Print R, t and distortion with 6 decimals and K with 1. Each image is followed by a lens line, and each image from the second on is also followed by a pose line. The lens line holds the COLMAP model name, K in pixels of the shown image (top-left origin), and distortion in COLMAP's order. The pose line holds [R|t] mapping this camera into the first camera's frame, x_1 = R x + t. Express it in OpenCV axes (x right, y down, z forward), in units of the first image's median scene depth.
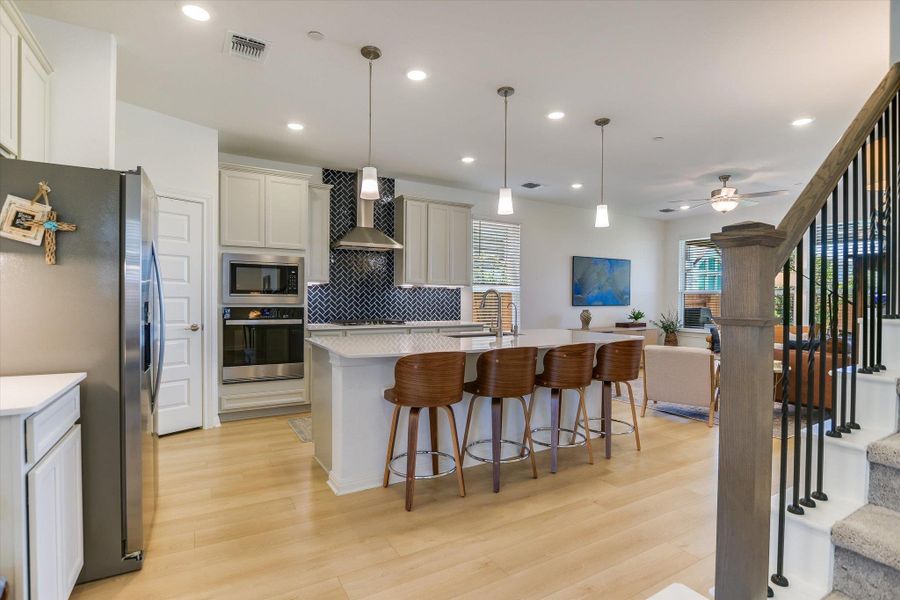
lens RADIAL K [[434.5, 0, 455.7], [0, 434.5, 305.6], [0, 0, 1]] dist [-0.021212, 0.000400]
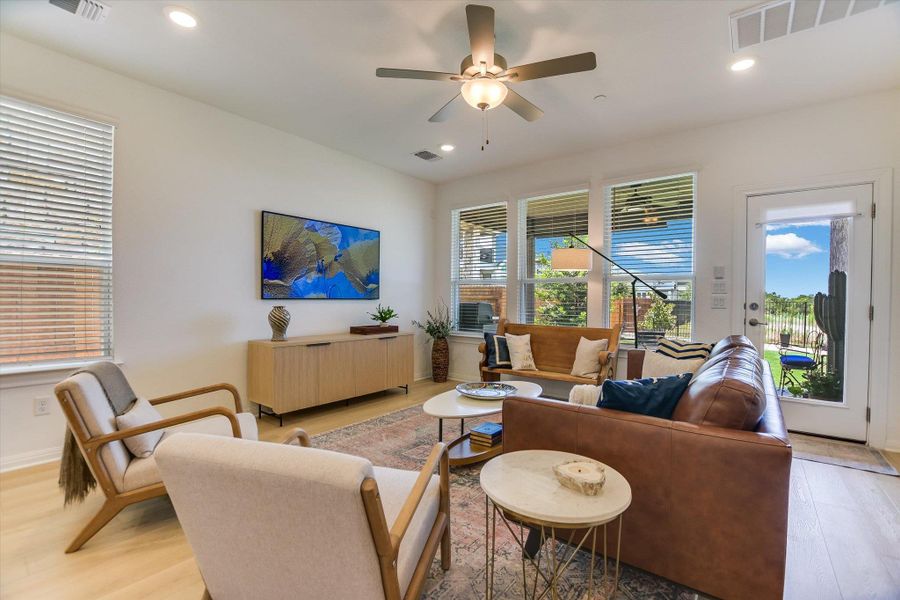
lens RADIAL K [[395.3, 0, 450.4], [0, 395.3, 304.7], [0, 0, 1]] dist [-0.026847, 0.000638]
pose [[0.931661, -0.003086, 0.363315, 0.322277], [0.002698, 0.999995, 0.001577, 0.008034], [-0.363318, -0.000490, 0.931665, 0.450520]]
